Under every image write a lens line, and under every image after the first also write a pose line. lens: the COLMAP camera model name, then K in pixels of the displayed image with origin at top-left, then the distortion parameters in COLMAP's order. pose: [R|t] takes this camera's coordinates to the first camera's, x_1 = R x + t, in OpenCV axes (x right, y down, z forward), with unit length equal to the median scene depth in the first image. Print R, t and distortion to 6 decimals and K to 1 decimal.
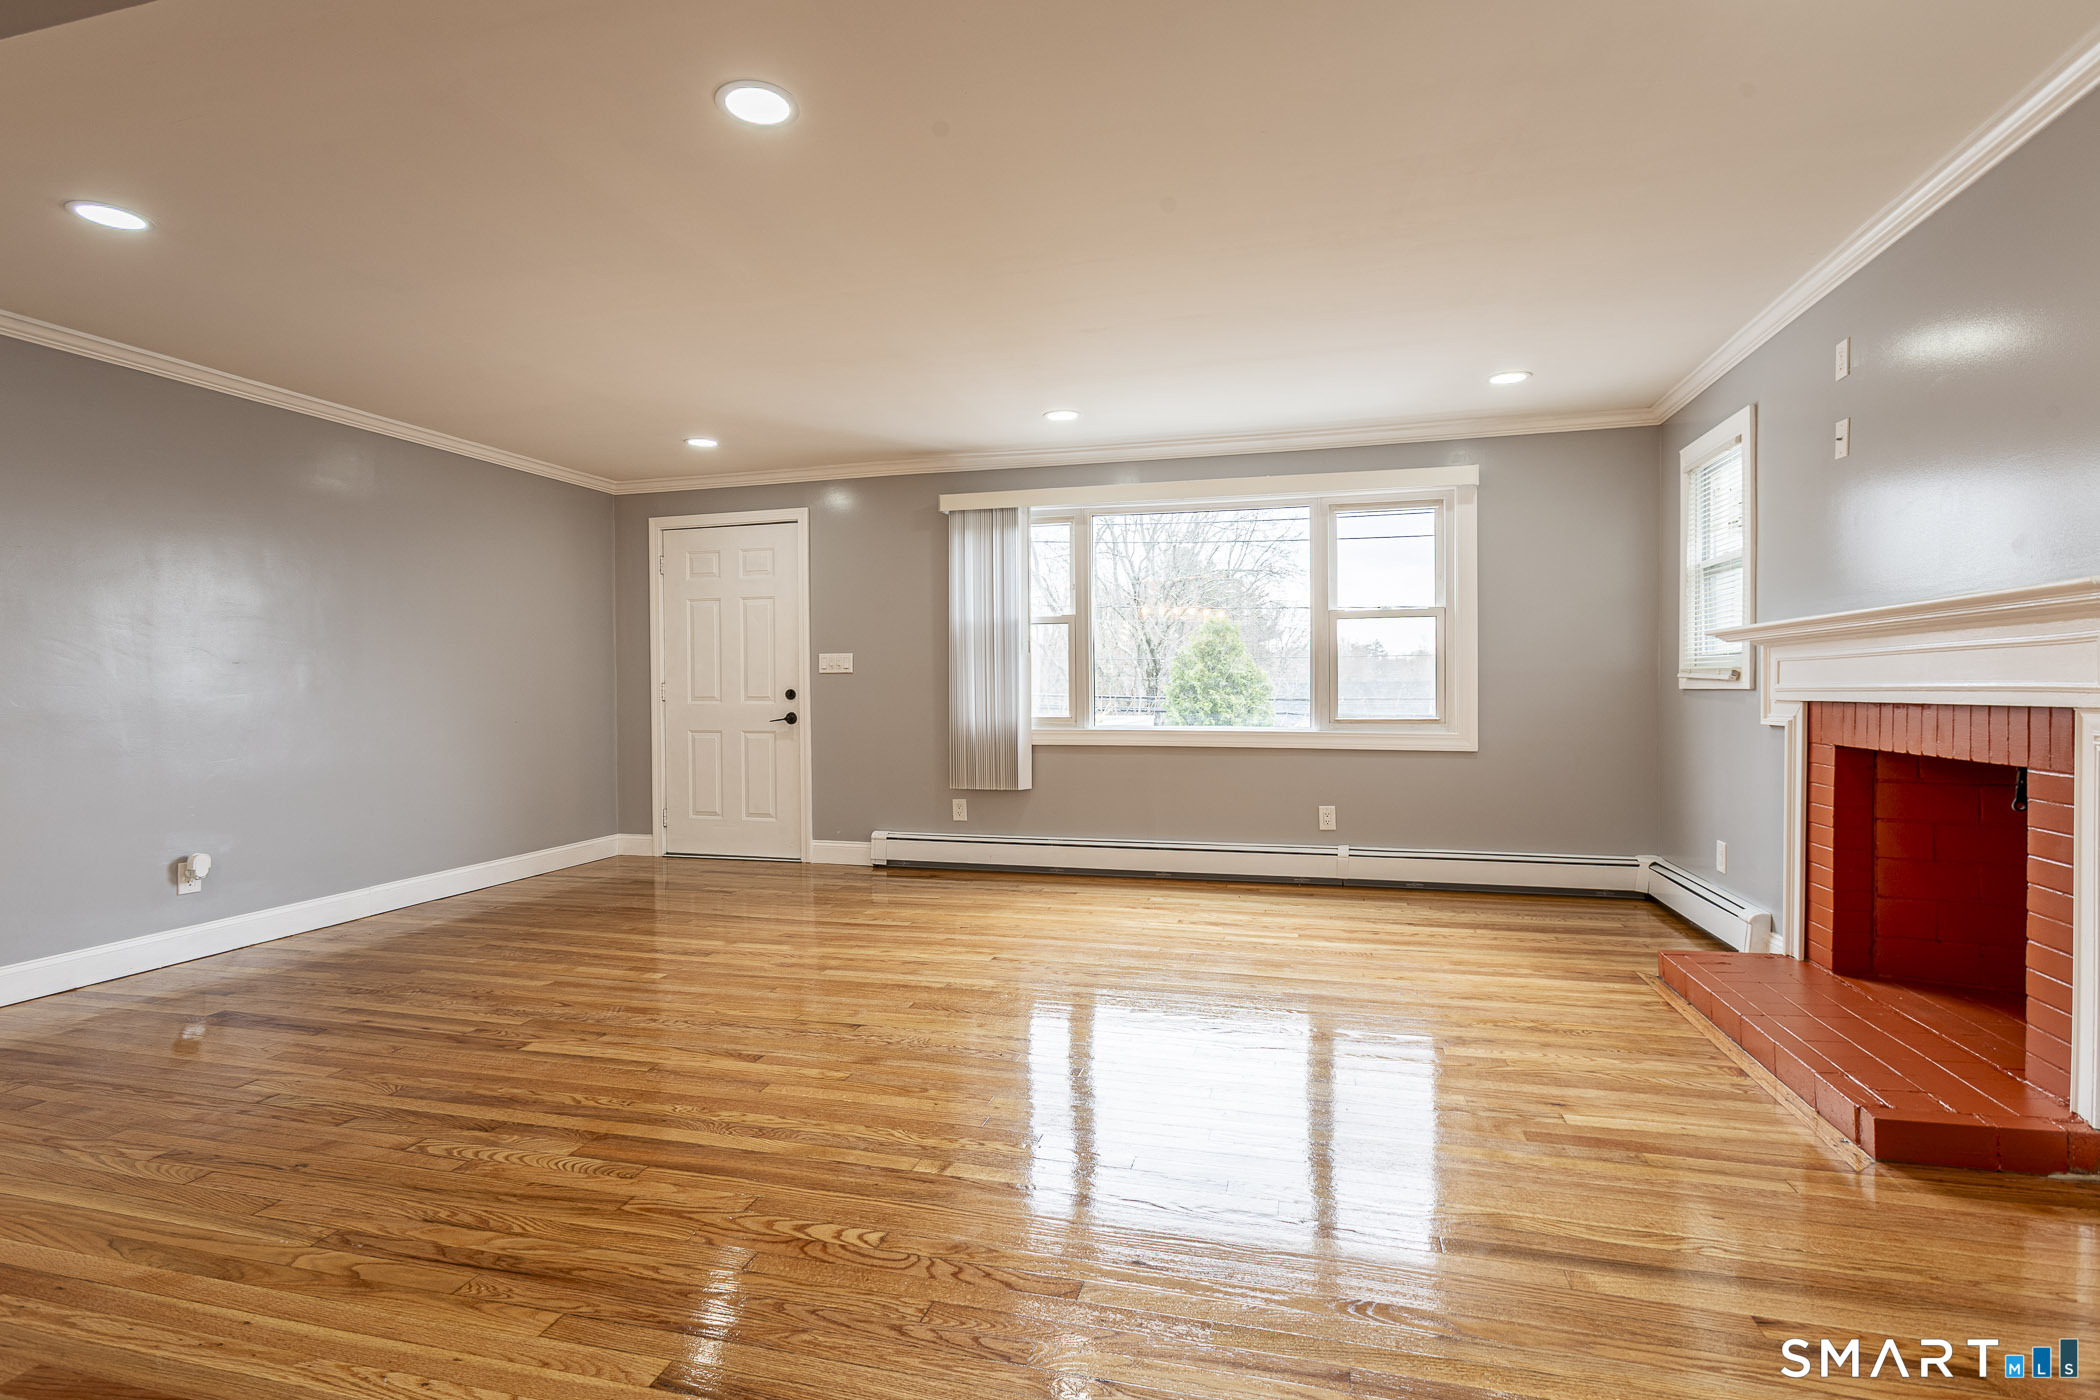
lens RADIAL K [[954.9, 0, 1047.9], [0, 954.9, 707.2], [0, 0, 1]] dist [-0.008028, 0.005049]
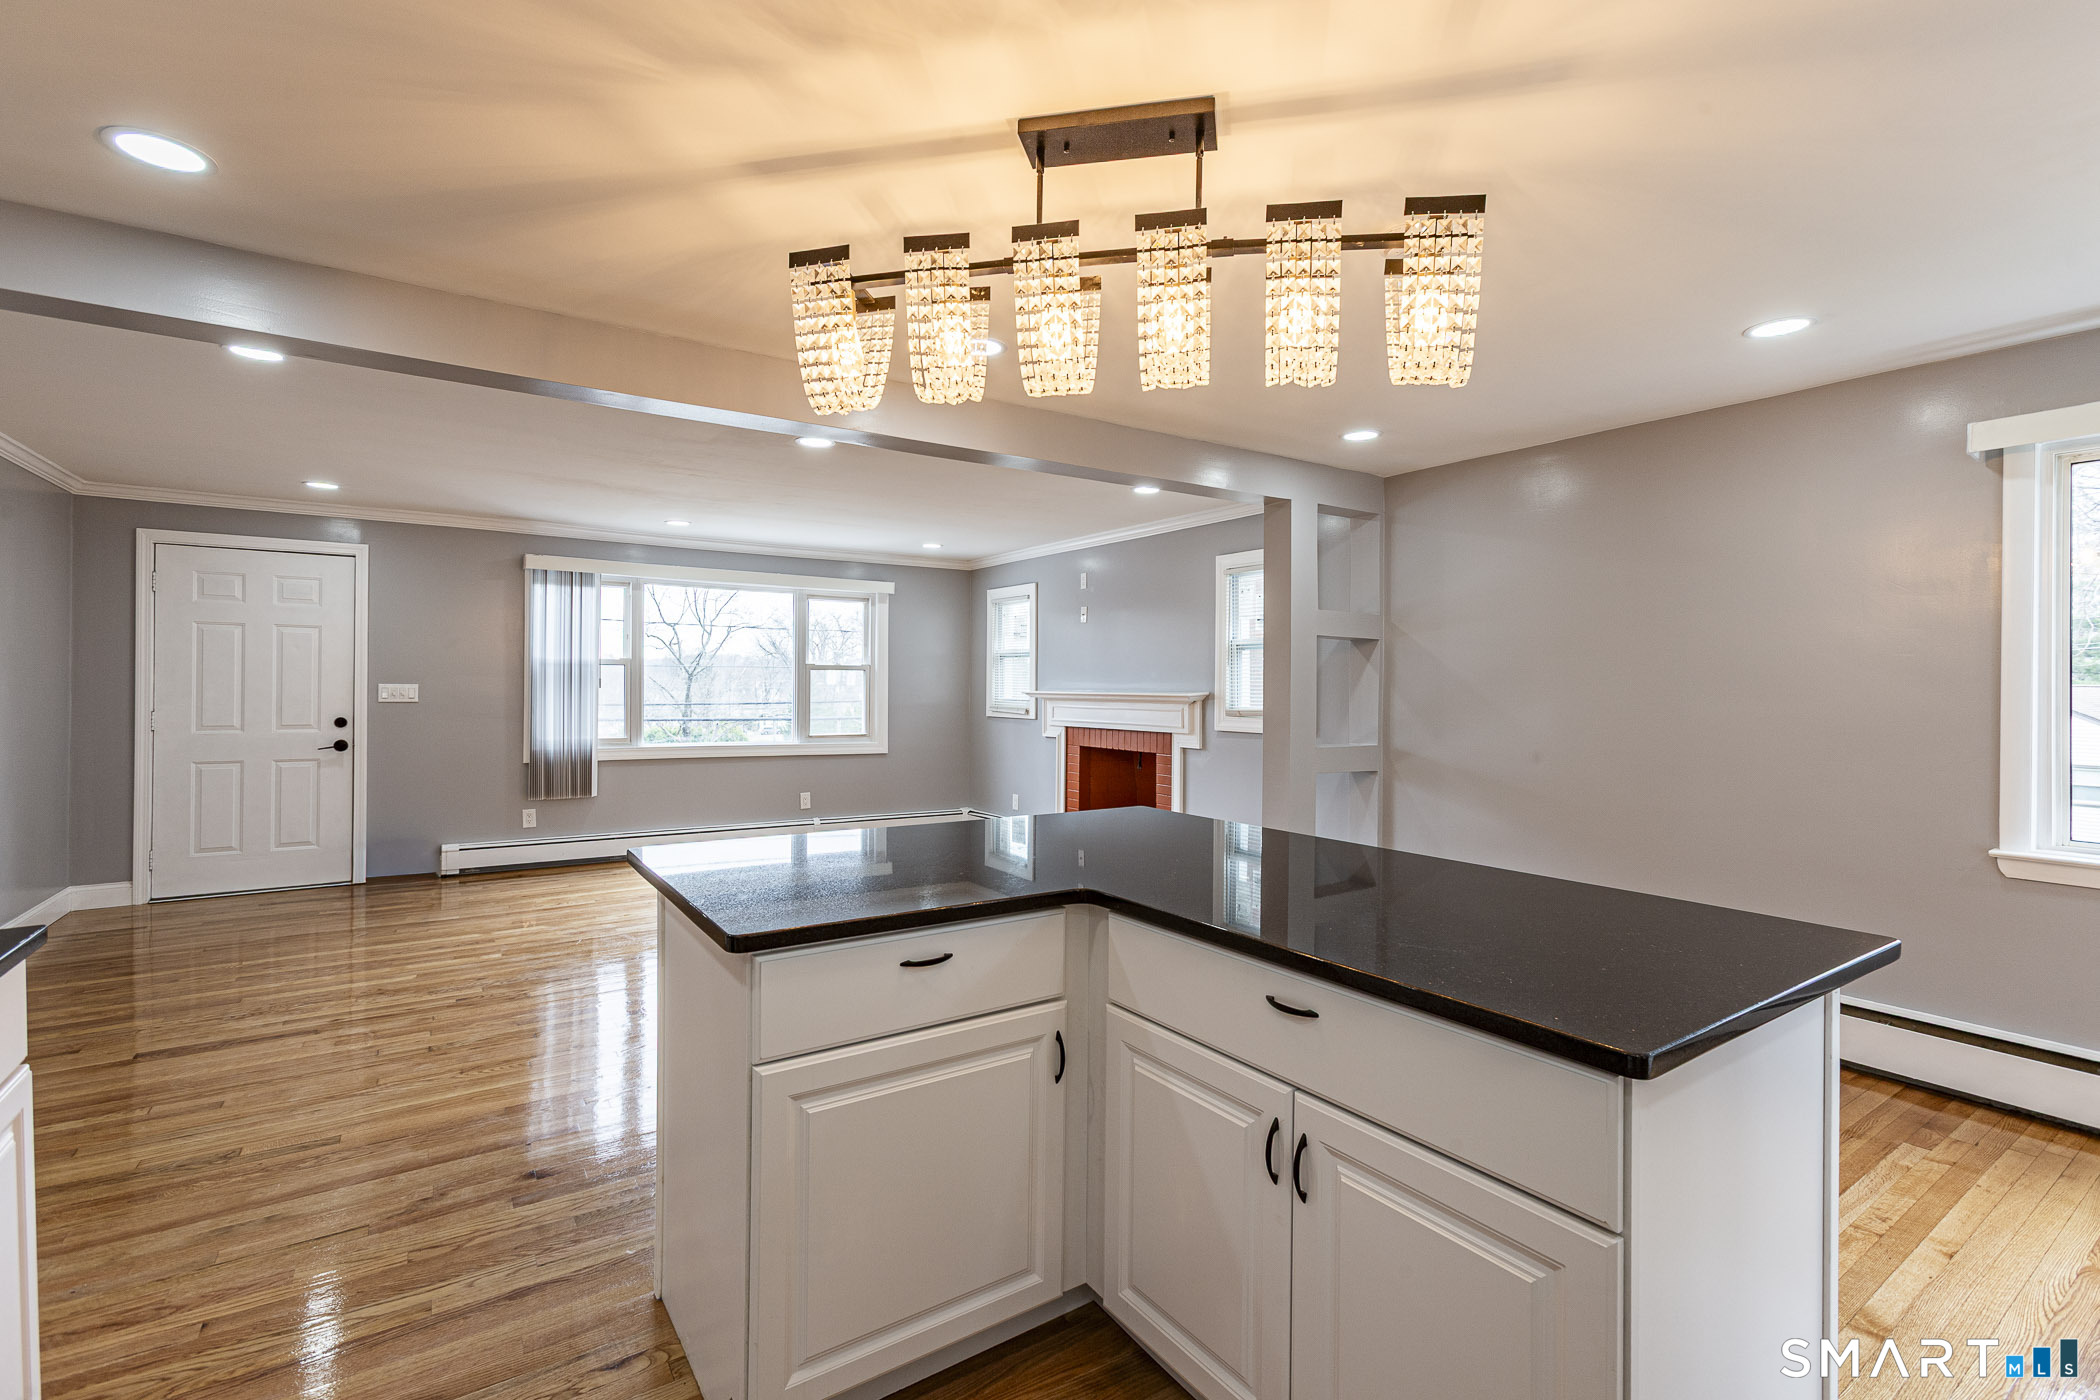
lens RADIAL K [[954.9, 0, 1008.3], [0, 954.9, 682.3], [0, 0, 1]] dist [-0.008028, 0.005049]
pose [[0.665395, 0.017269, 0.746292, -0.610154], [-0.000436, 0.999741, -0.022745, -0.036804], [-0.746491, 0.014809, 0.665230, -0.243397]]
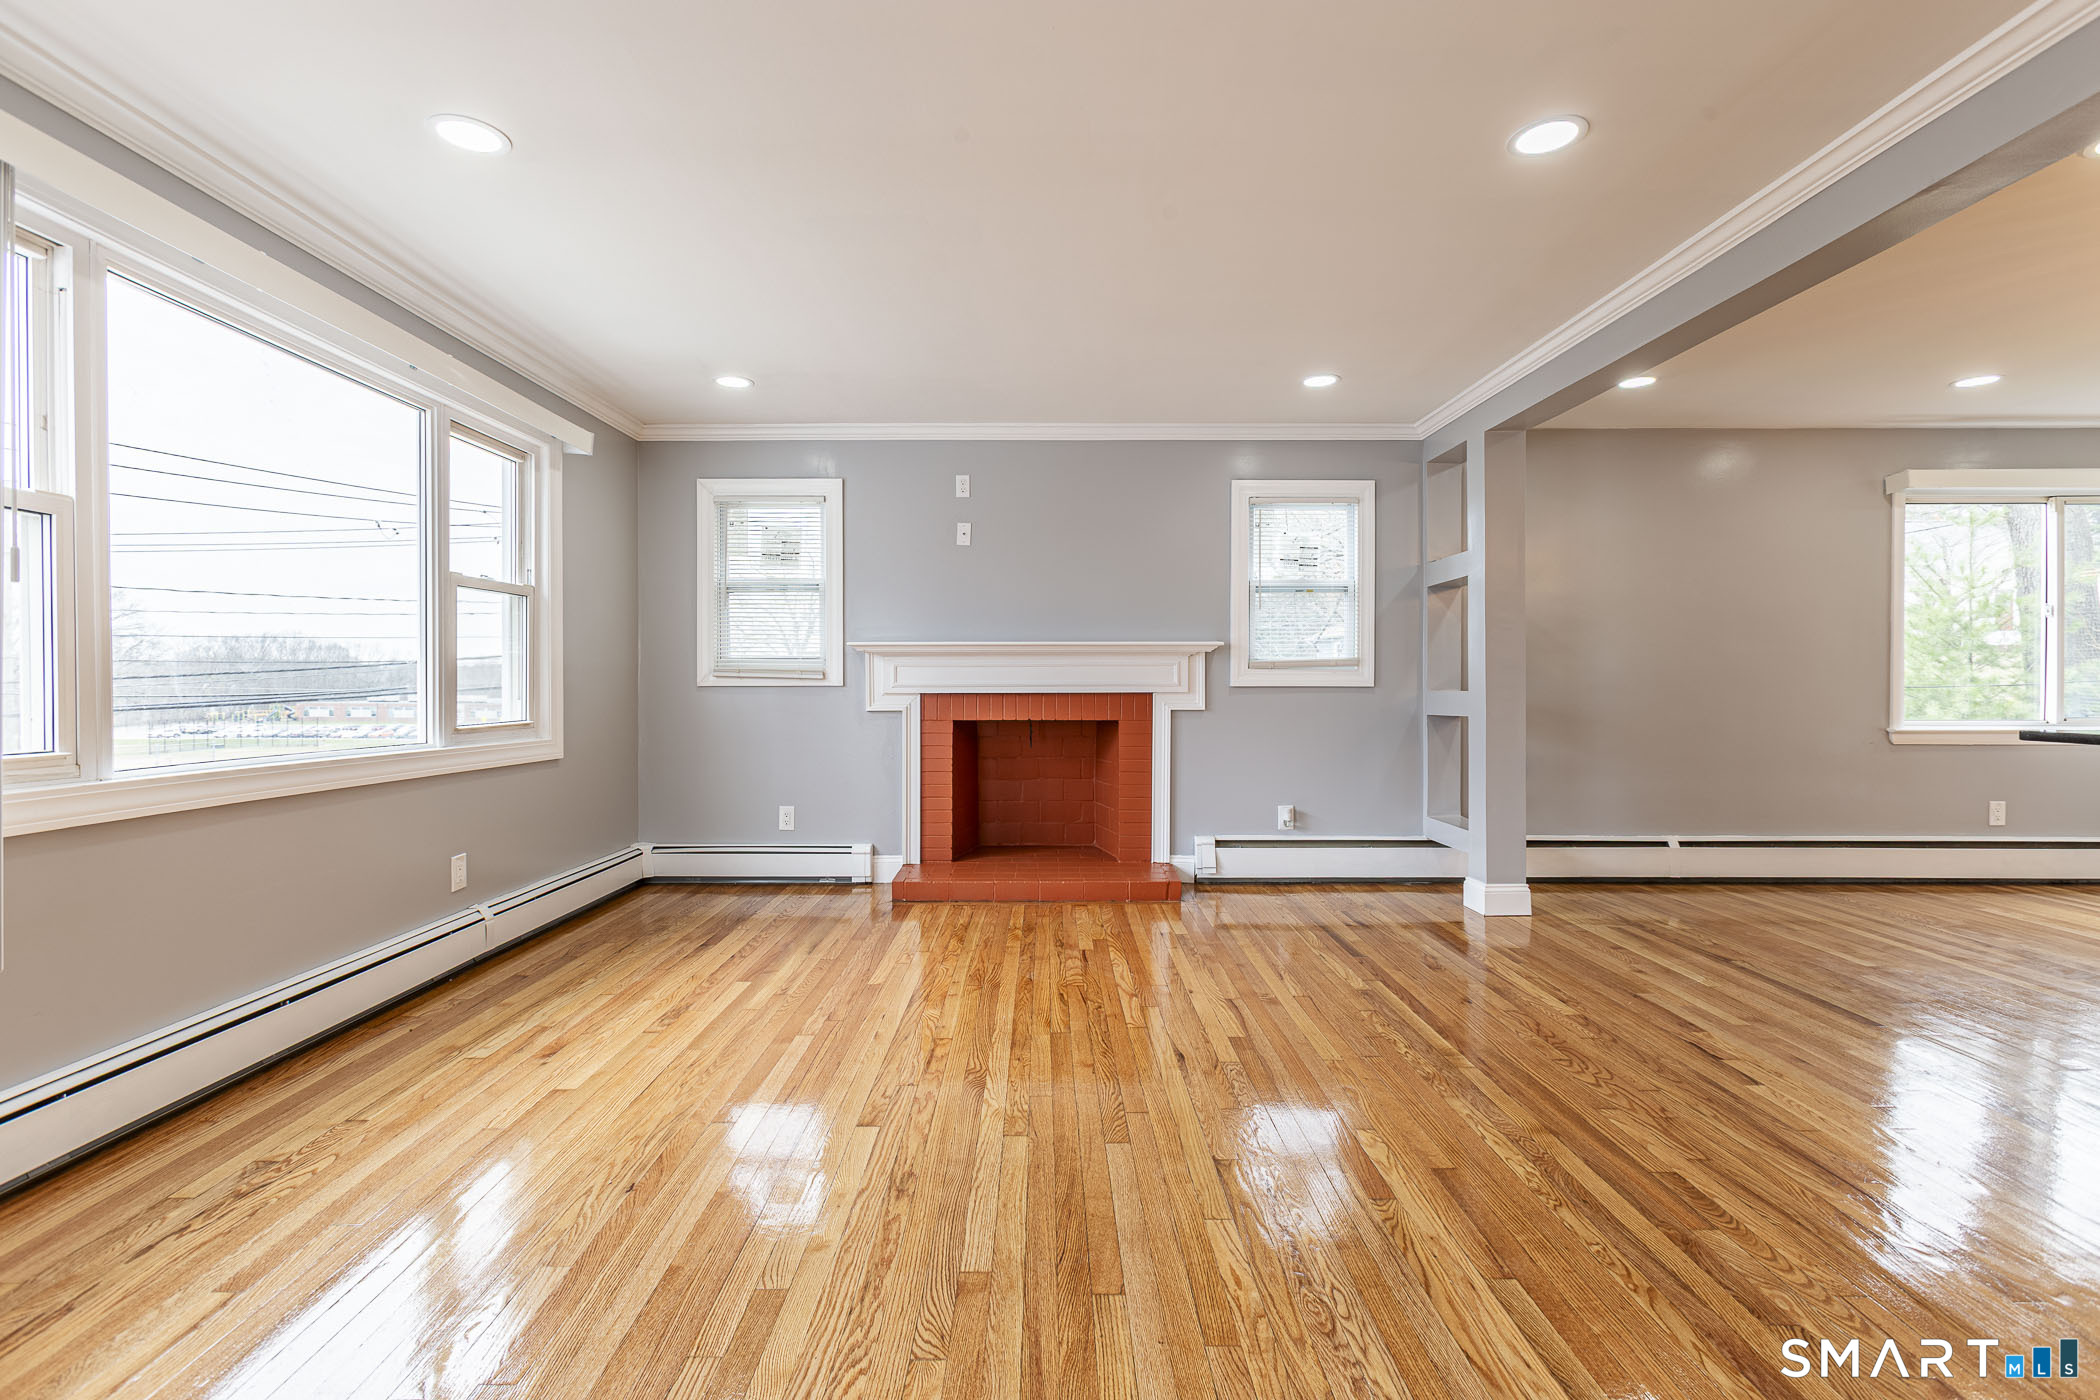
lens RADIAL K [[954.9, 0, 1017.0], [0, 954.9, 690.1], [0, 0, 1]] dist [-0.008028, 0.005049]
pose [[-0.273433, 0.000634, 0.961891, -0.476775], [0.020577, 0.999775, 0.005190, -0.011258], [-0.961671, 0.021212, -0.273385, 0.762510]]
